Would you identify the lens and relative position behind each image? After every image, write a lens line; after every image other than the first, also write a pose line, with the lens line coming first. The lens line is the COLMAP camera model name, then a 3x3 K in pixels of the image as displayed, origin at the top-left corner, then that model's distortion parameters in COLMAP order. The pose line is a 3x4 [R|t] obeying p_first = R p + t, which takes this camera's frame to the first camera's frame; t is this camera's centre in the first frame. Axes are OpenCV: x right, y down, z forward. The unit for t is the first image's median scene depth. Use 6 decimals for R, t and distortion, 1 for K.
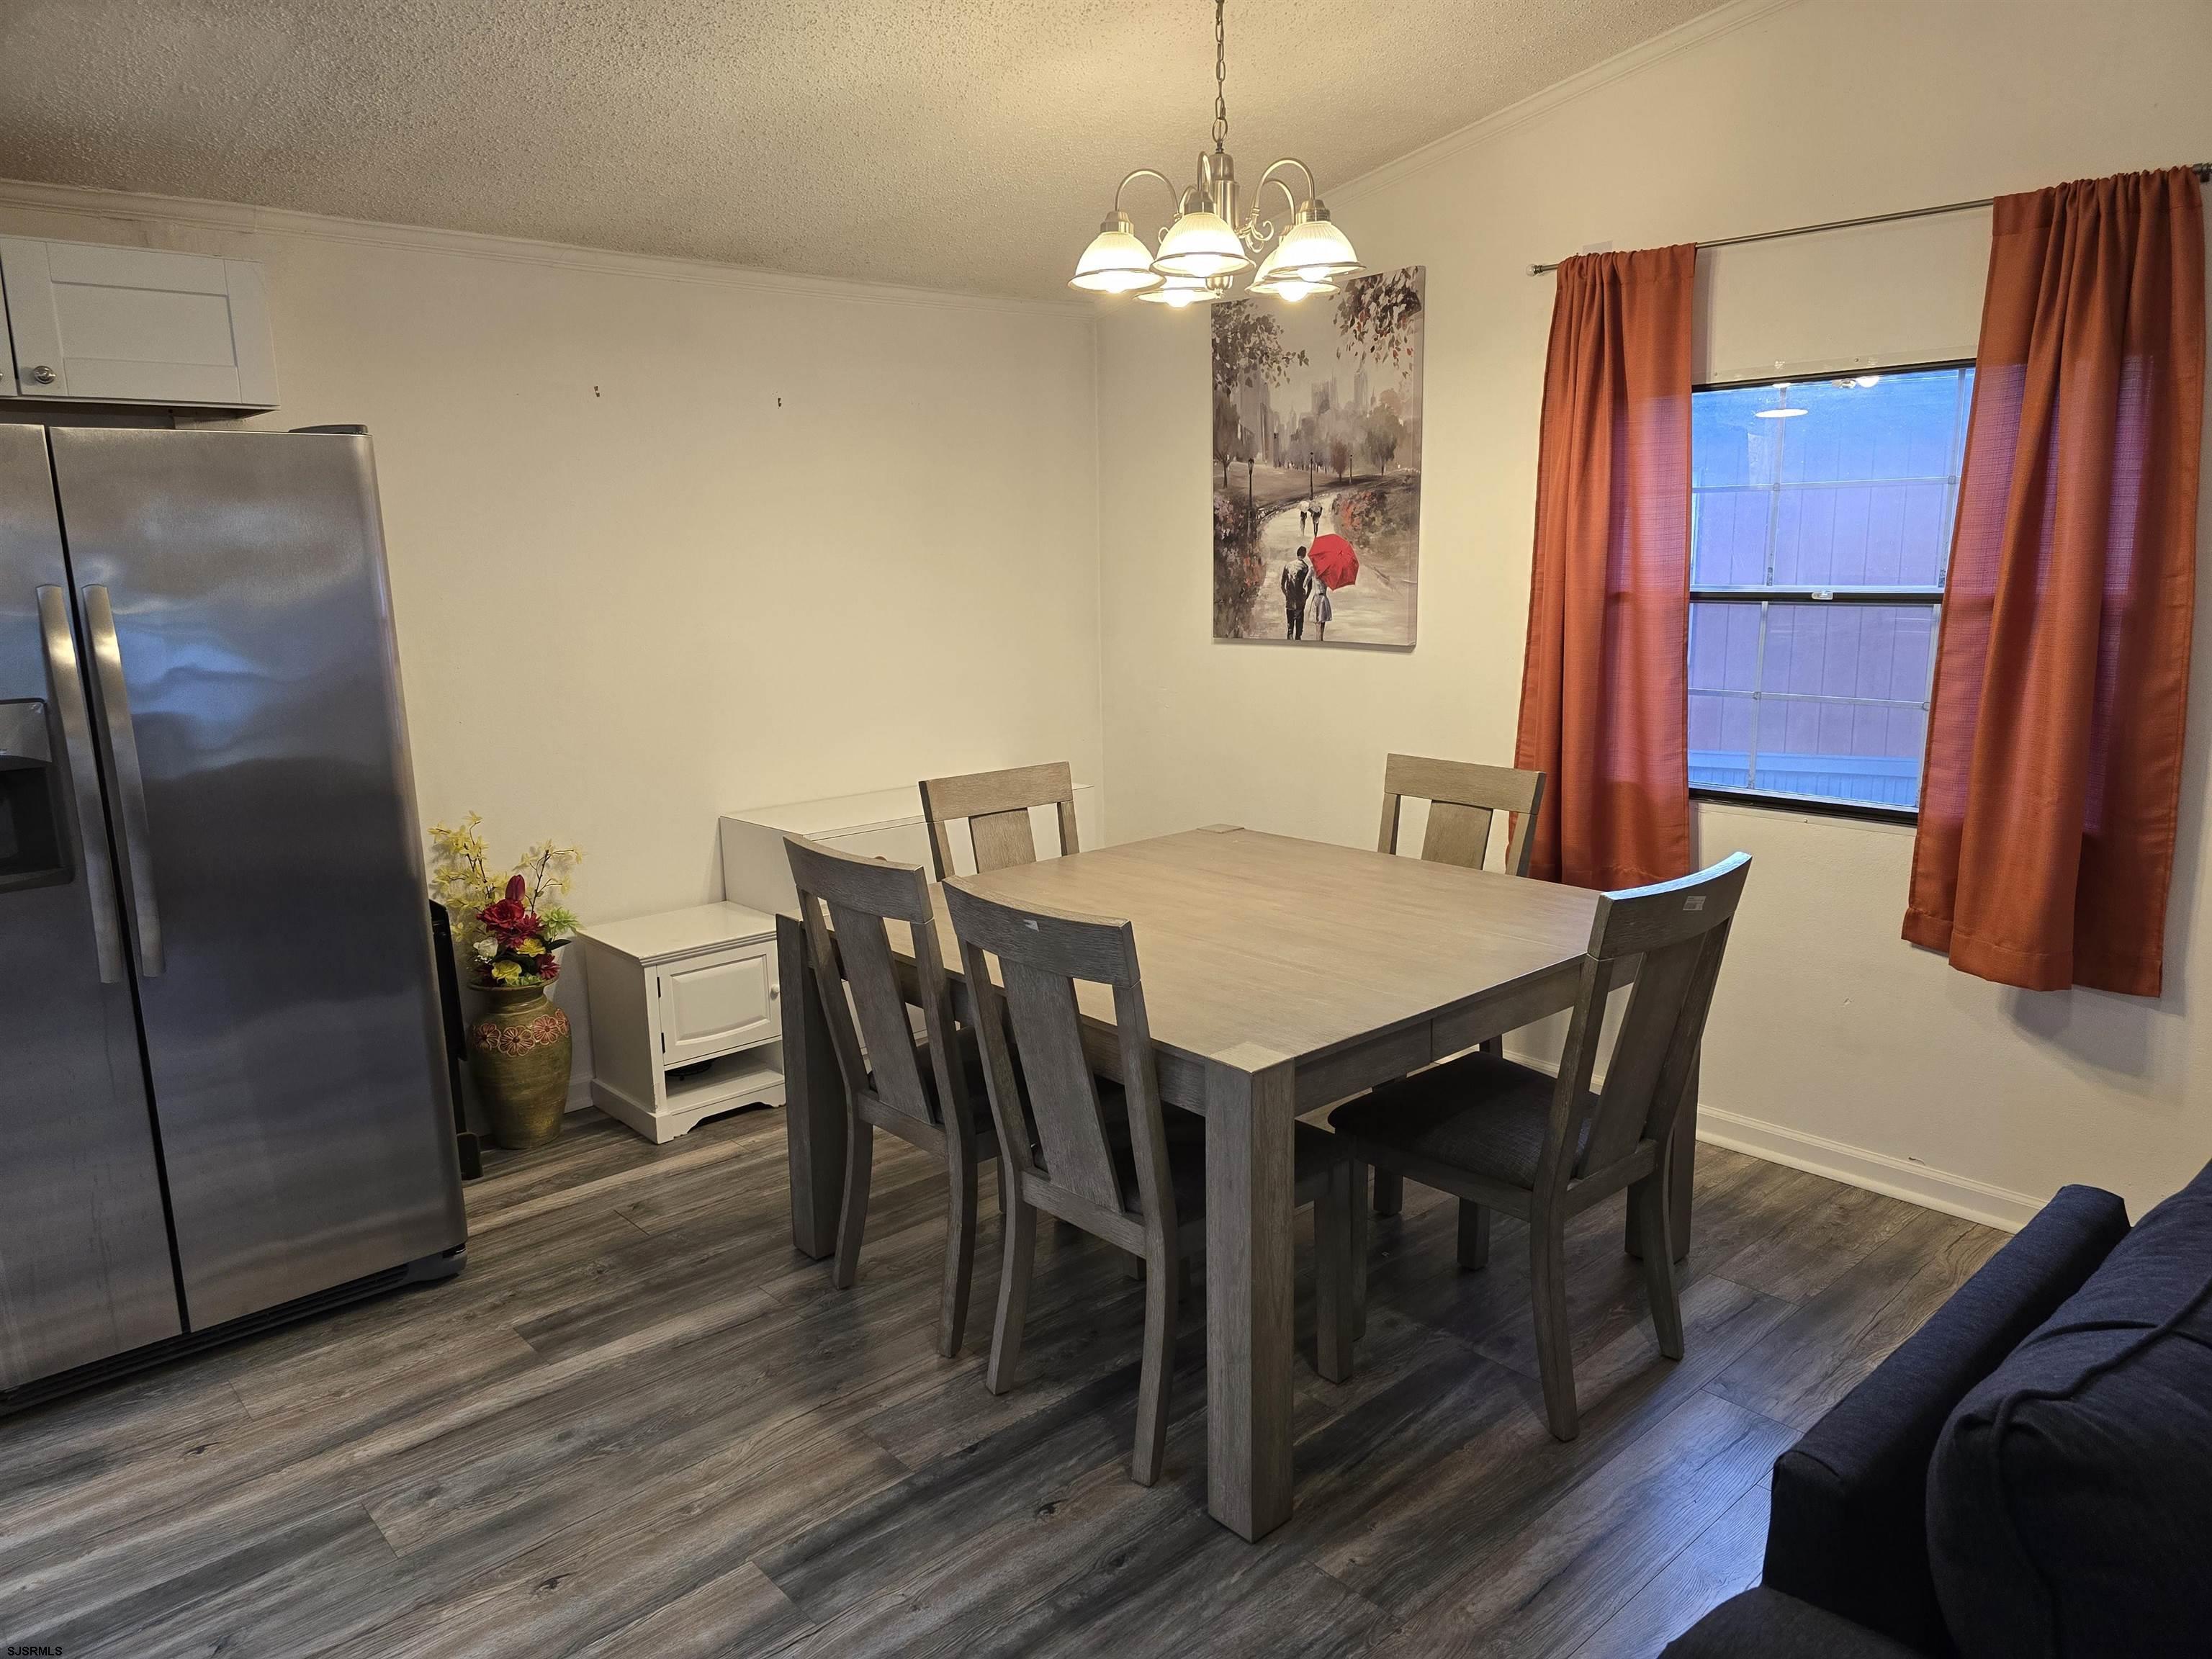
lens RADIAL K [[1475.0, 0, 1096.9], [0, 1475.0, 827.3], [0, 0, 1]] dist [0.070570, -0.057694]
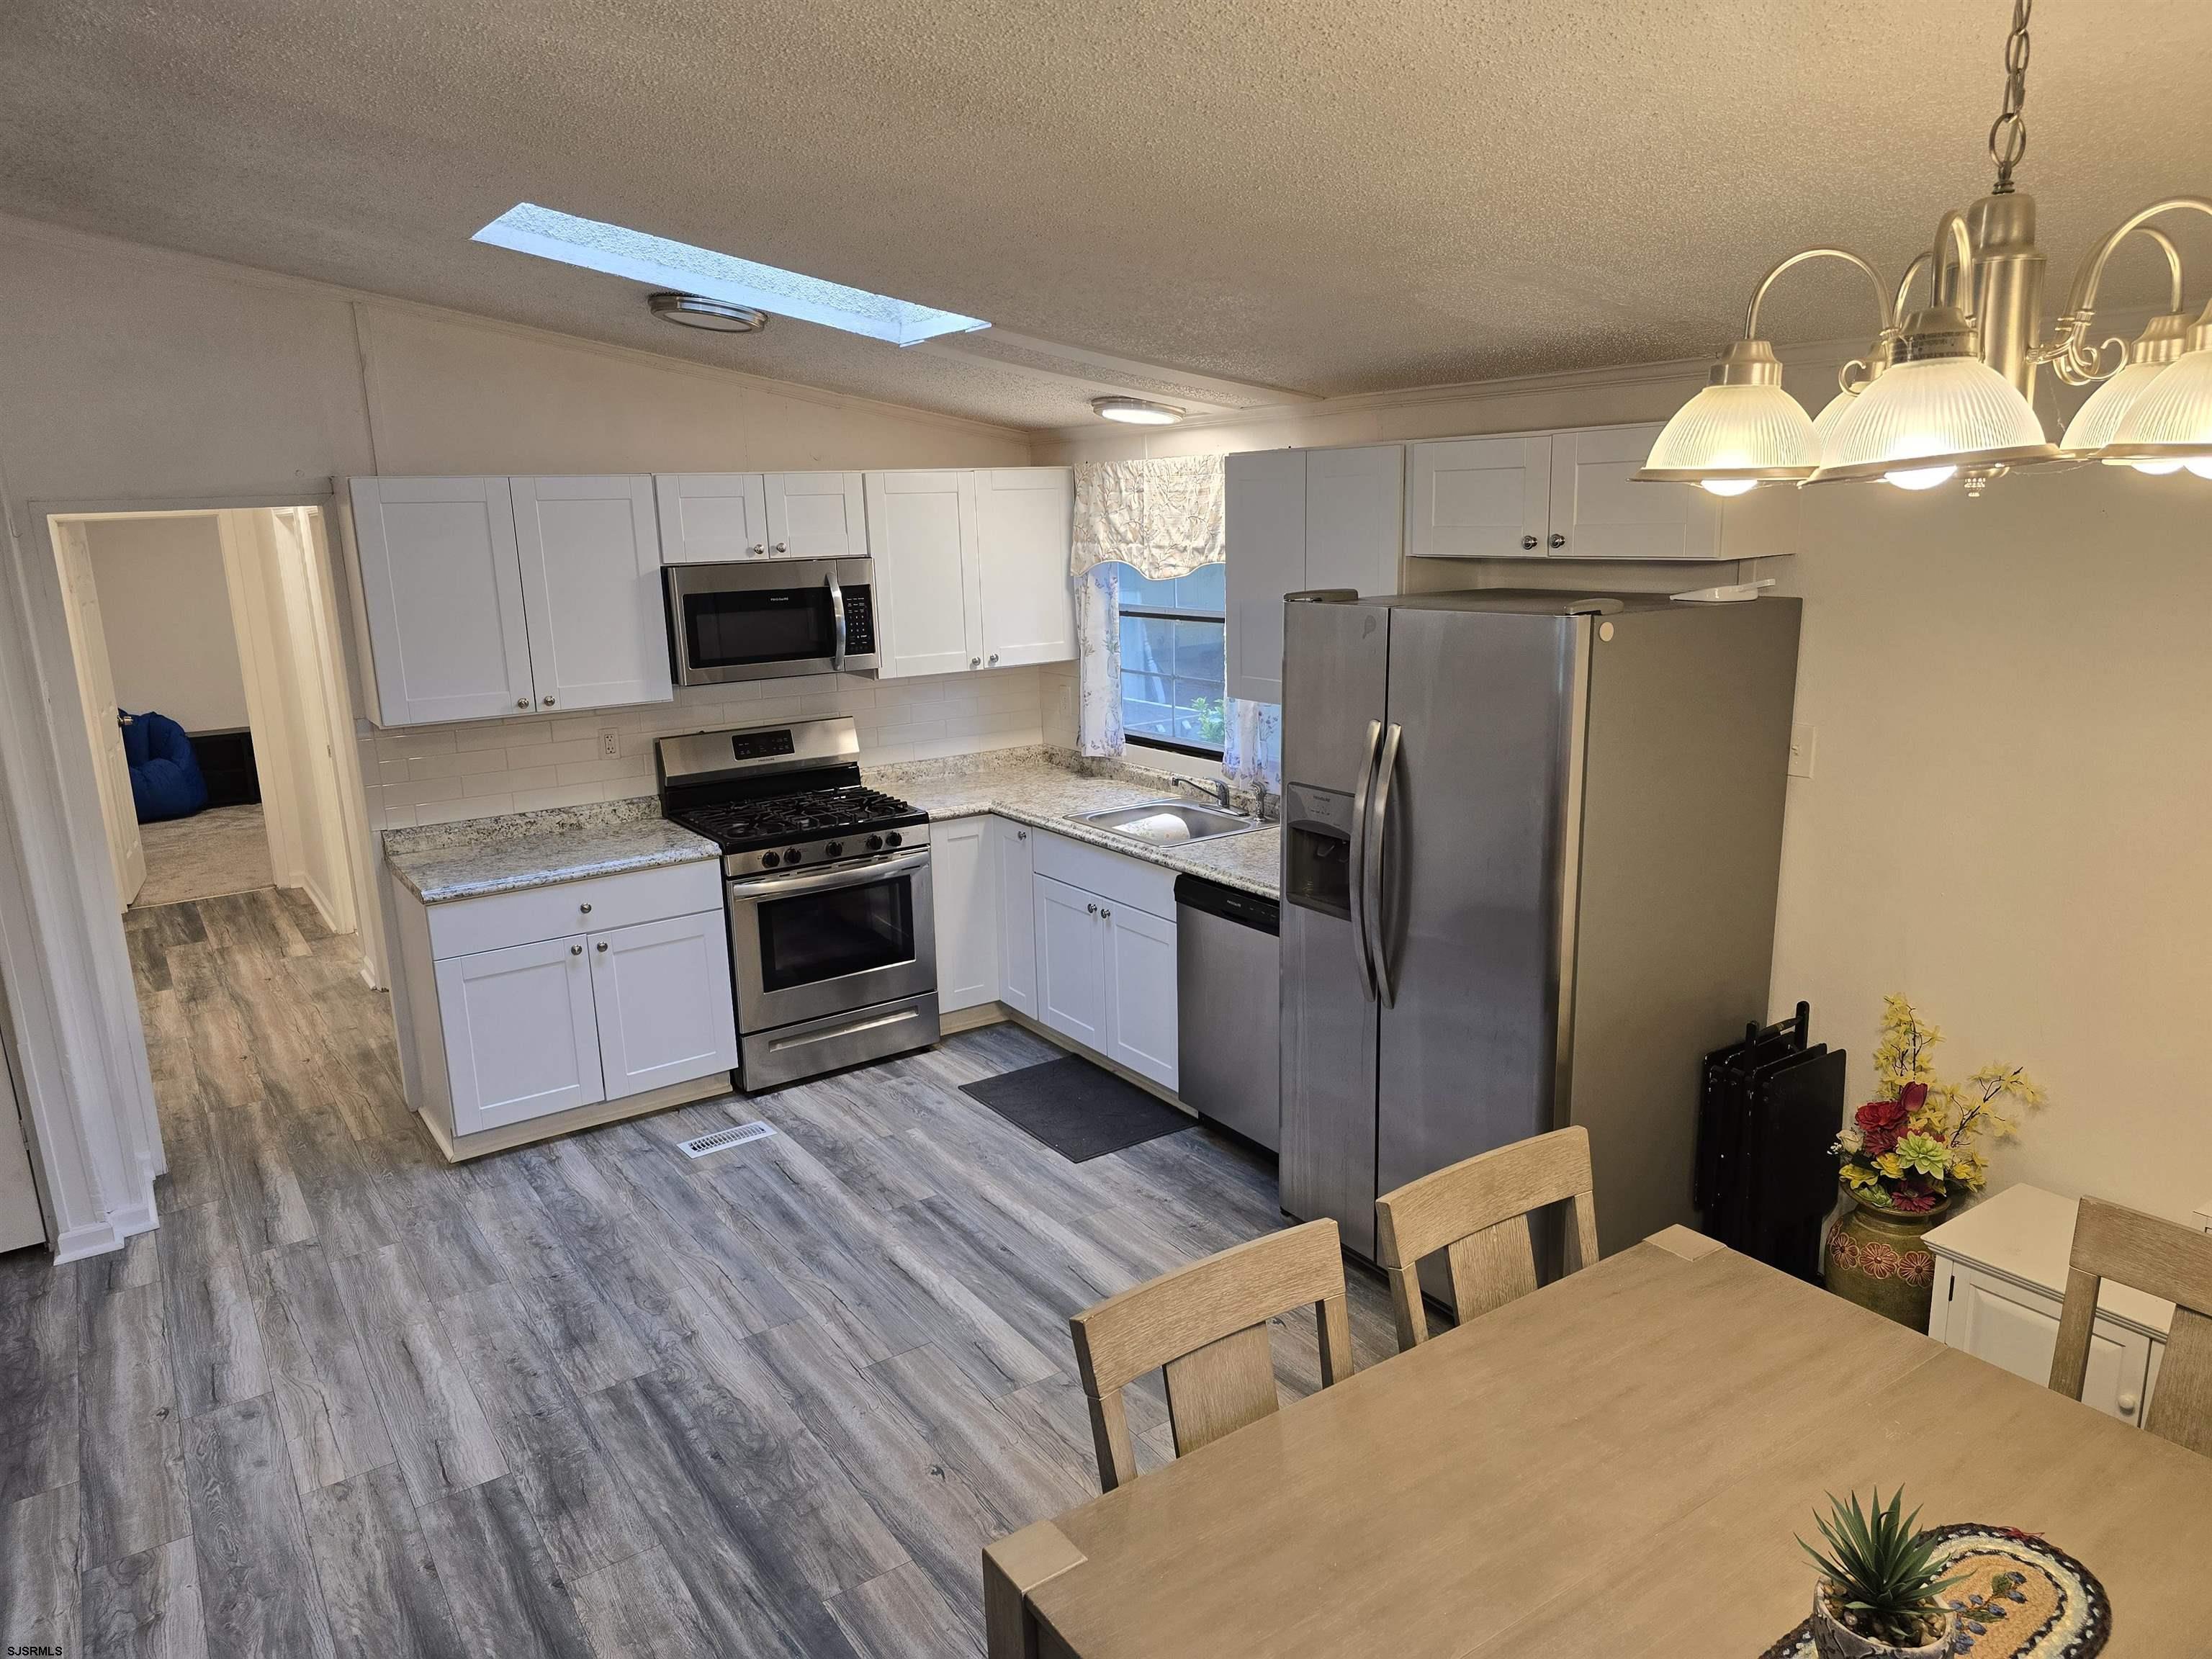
lens RADIAL K [[1475.0, 0, 1103.3], [0, 1475.0, 846.7], [0, 0, 1]] dist [0.070570, -0.057694]
pose [[-0.133697, 0.252462, -0.958326, 0.547718], [-0.151830, 0.950373, 0.271549, -0.308462], [0.979323, 0.181808, -0.088731, 0.719205]]
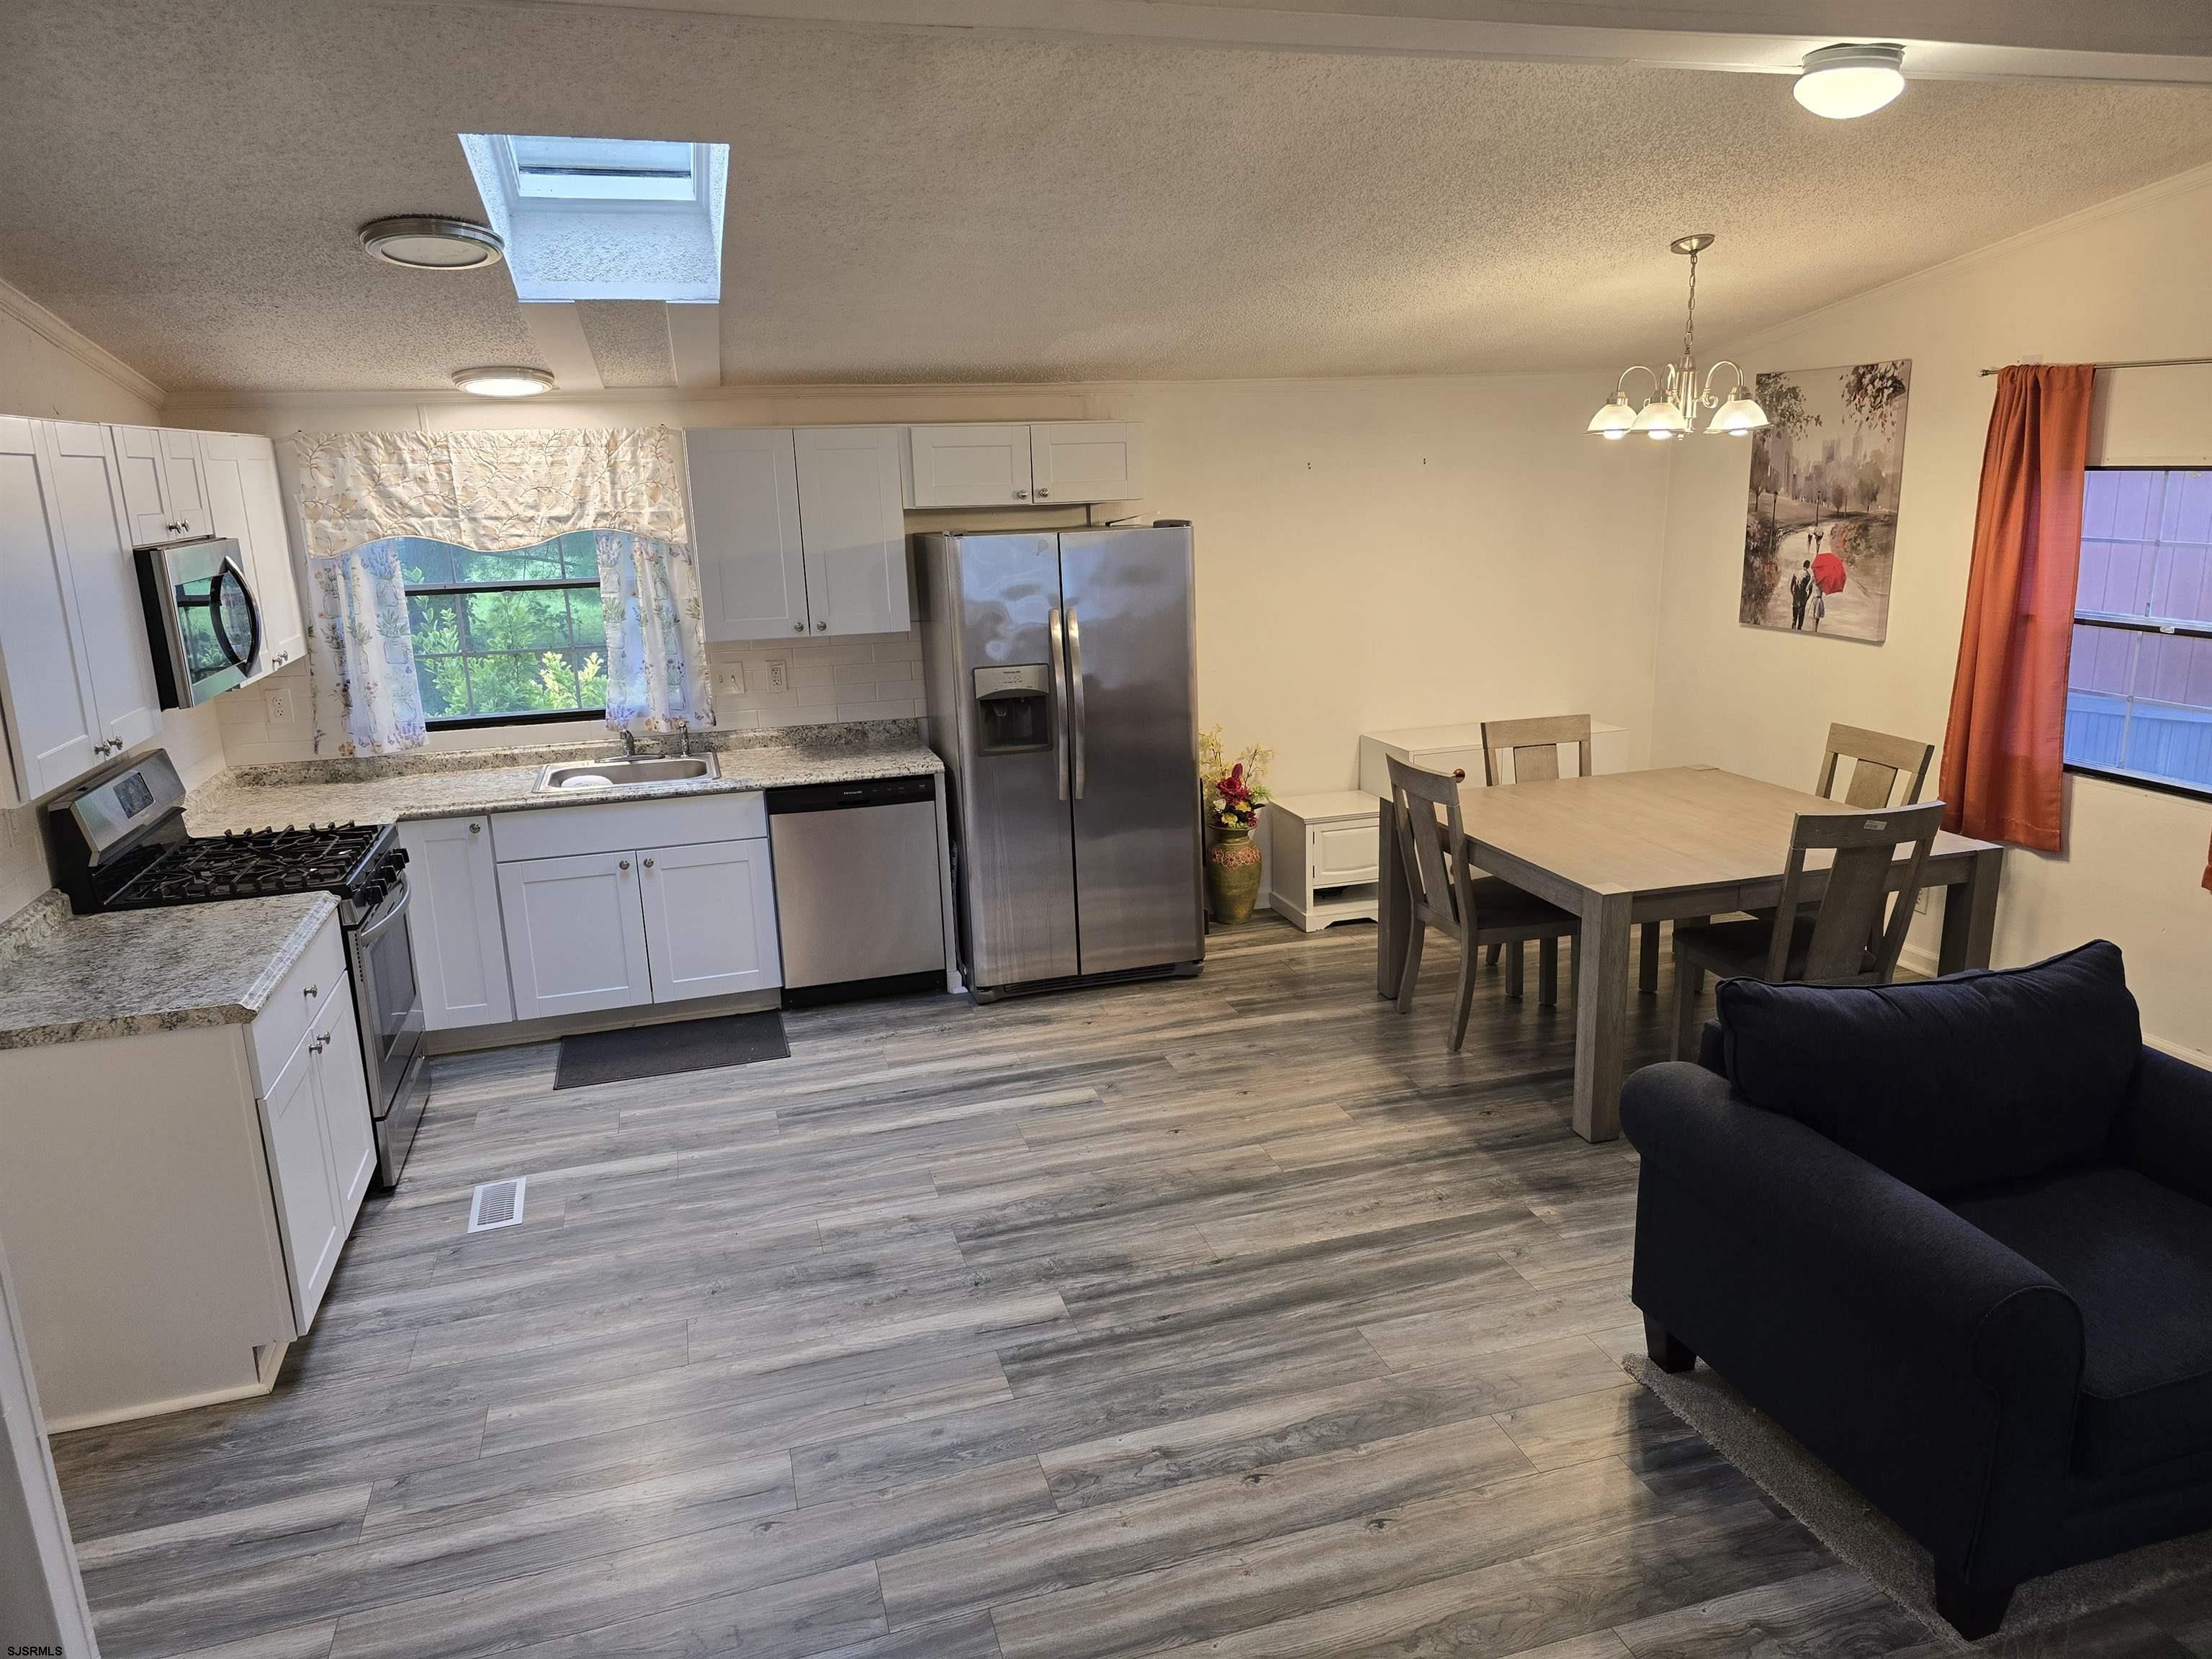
lens RADIAL K [[1475.0, 0, 1132.4], [0, 1475.0, 831.5], [0, 0, 1]] dist [0.070570, -0.057694]
pose [[0.909743, 0.096344, -0.403837, 0.218443], [-0.069233, 0.994287, 0.081245, -0.020933], [0.409358, -0.045953, 0.911216, -0.689481]]
